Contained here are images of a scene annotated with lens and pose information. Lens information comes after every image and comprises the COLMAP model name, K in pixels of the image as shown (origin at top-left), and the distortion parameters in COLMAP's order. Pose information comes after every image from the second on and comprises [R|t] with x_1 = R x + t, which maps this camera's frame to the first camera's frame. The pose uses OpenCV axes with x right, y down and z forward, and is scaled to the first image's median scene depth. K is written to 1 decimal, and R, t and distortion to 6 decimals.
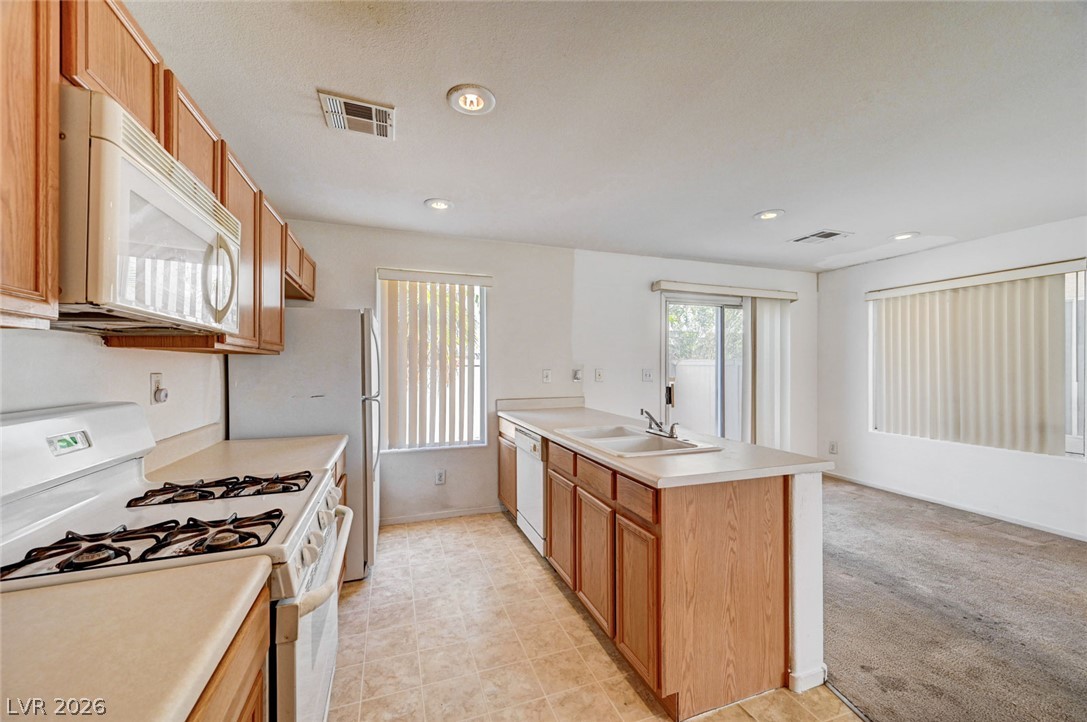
lens RADIAL K [[429.2, 0, 547.2], [0, 429.2, 361.3], [0, 0, 1]] dist [0.006437, -0.000942]
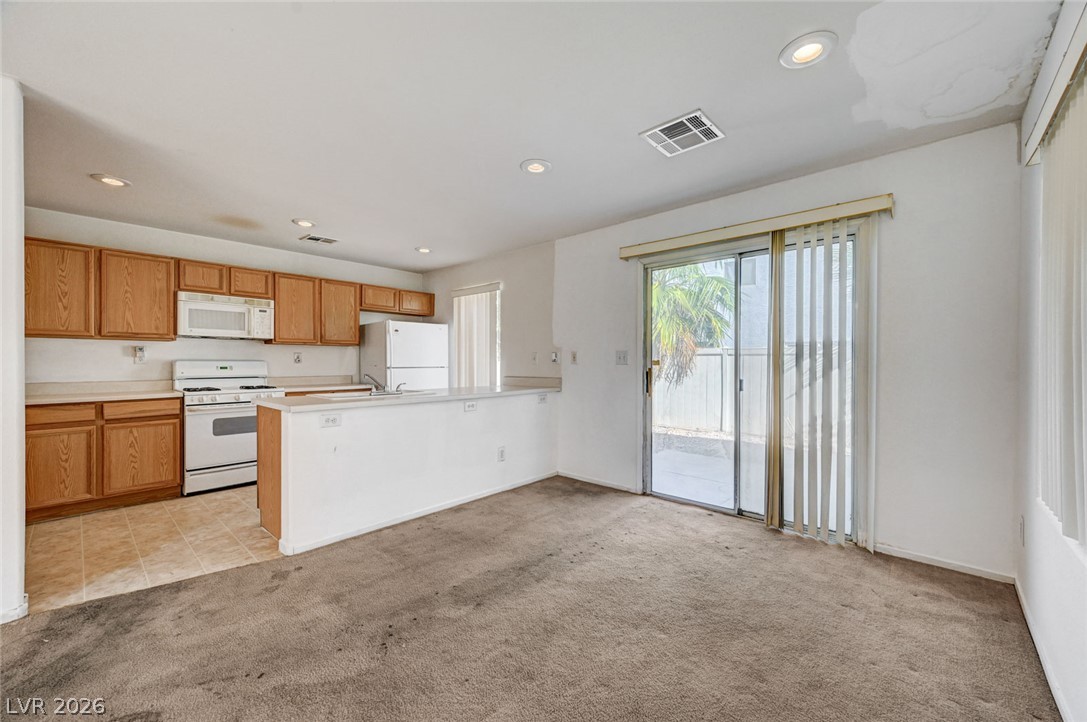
lens RADIAL K [[429.2, 0, 544.4], [0, 429.2, 364.8], [0, 0, 1]] dist [0.006437, -0.000942]
pose [[0.454903, 0.002755, -0.890537, 0.931504], [0.005973, 0.999963, 0.006145, 0.039203], [0.890521, -0.008115, 0.454870, 0.447680]]
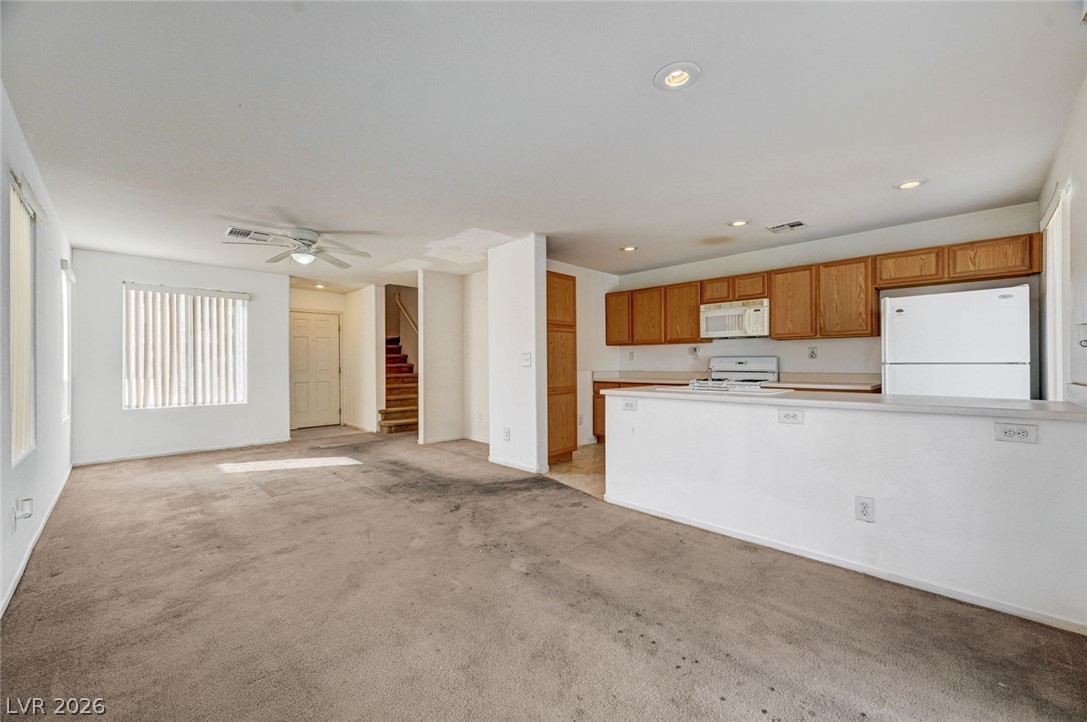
lens RADIAL K [[429.2, 0, 542.0], [0, 429.2, 361.0], [0, 0, 1]] dist [0.006437, -0.000942]
pose [[-0.913064, -0.000432, -0.407817, 0.681033], [0.004292, 0.999934, -0.010669, 0.052425], [0.407795, -0.011492, -0.913001, 1.066314]]
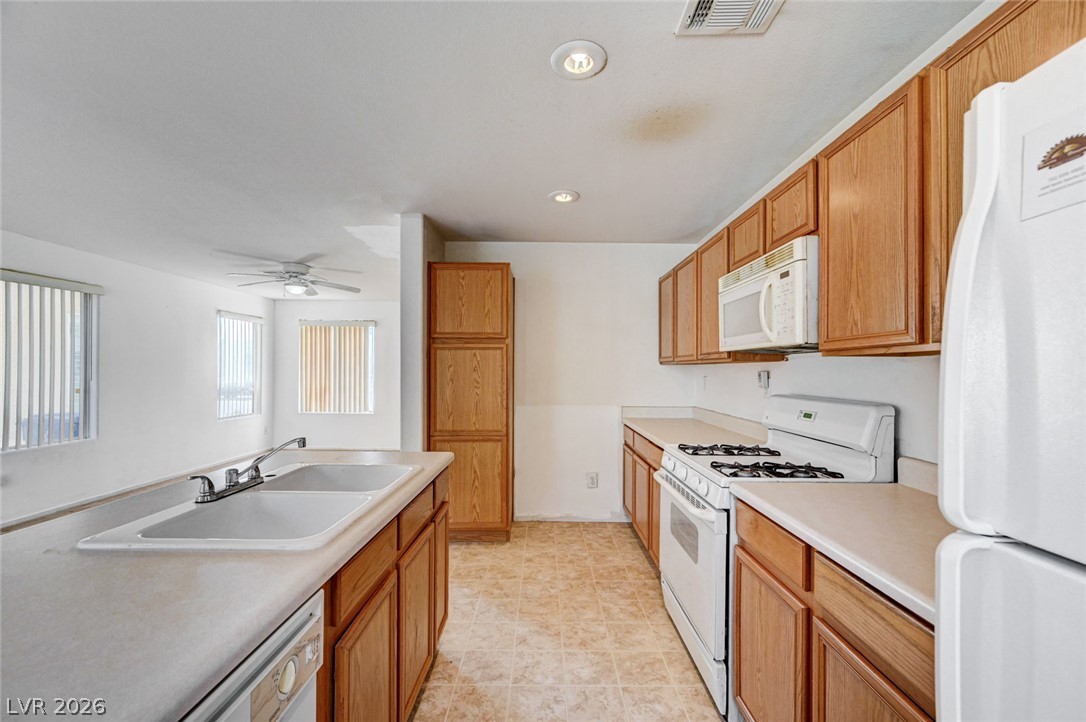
lens RADIAL K [[428.8, 0, 536.6], [0, 428.8, 369.2], [0, 0, 1]] dist [0.006437, -0.000942]
pose [[-0.938421, -0.006677, 0.345429, -0.151446], [-0.010984, 0.999884, -0.010514, 0.008884], [-0.345318, -0.013660, -0.938386, 0.750883]]
